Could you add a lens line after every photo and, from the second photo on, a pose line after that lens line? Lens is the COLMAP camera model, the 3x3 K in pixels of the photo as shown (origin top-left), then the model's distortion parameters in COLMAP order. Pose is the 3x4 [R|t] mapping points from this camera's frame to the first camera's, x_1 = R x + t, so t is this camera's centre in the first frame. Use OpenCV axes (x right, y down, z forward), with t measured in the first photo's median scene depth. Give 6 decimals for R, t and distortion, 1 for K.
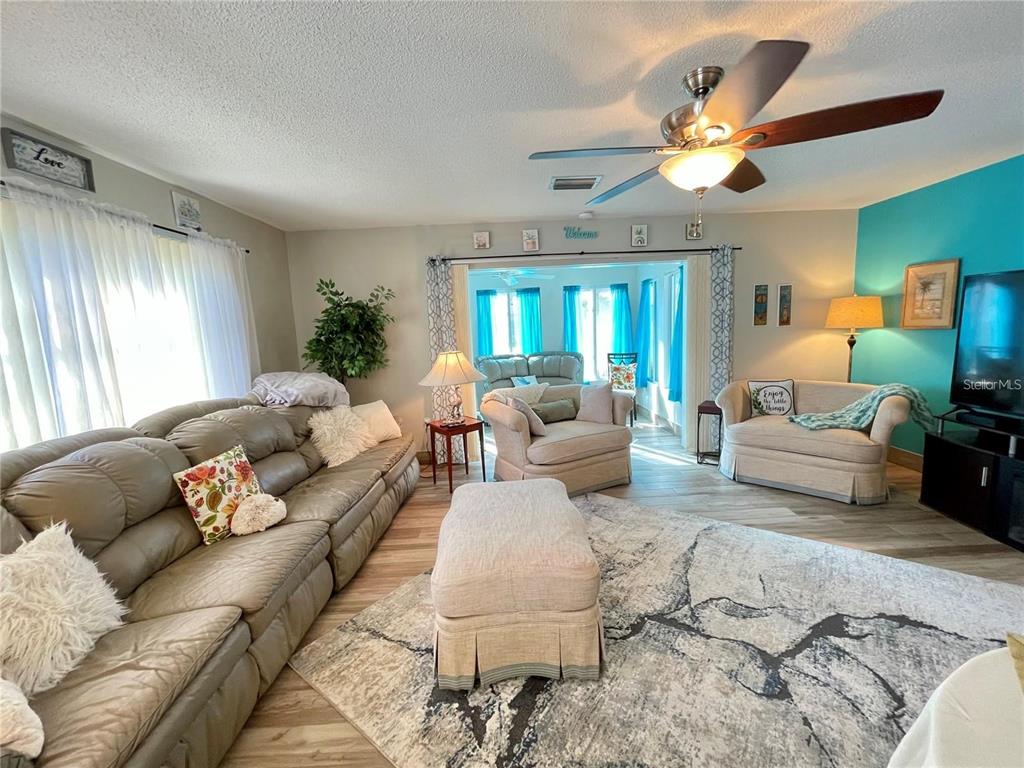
lens RADIAL K [[416.8, 0, 517.3], [0, 416.8, 378.2], [0, 0, 1]] dist [0.000878, -0.000148]
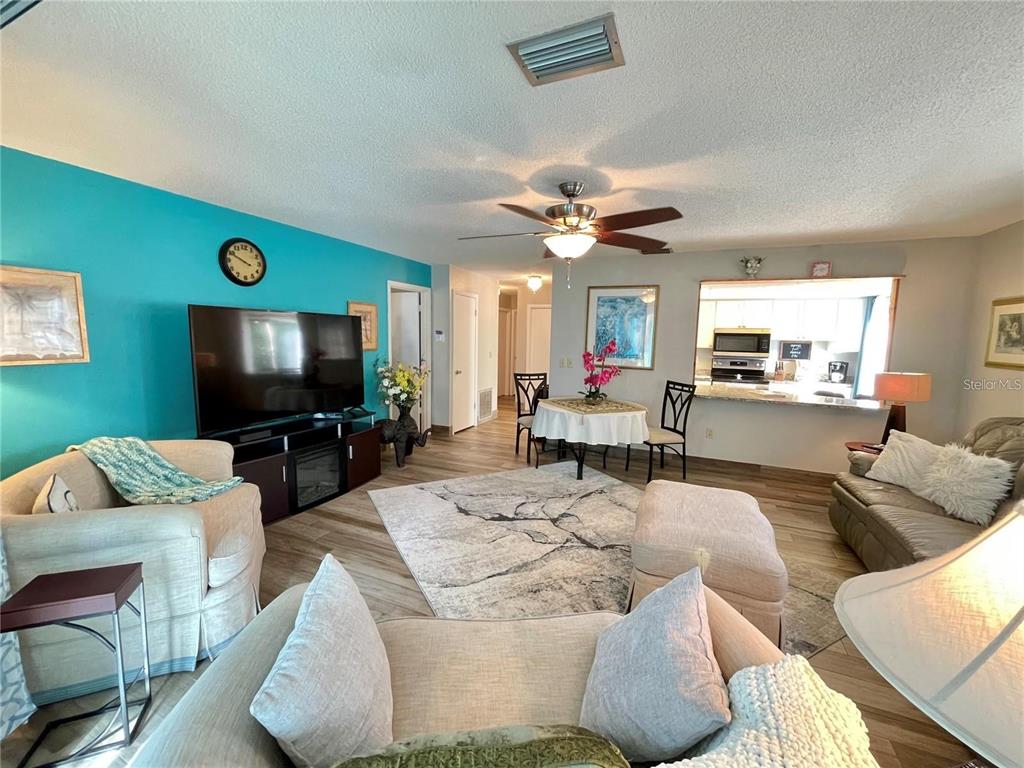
lens RADIAL K [[416.8, 0, 517.3], [0, 416.8, 378.2], [0, 0, 1]] dist [0.000878, -0.000148]
pose [[-0.906576, -0.019332, 0.421600, -0.031690], [0.074036, 0.976175, 0.203963, -0.323530], [-0.415498, 0.216122, -0.883546, 2.325818]]
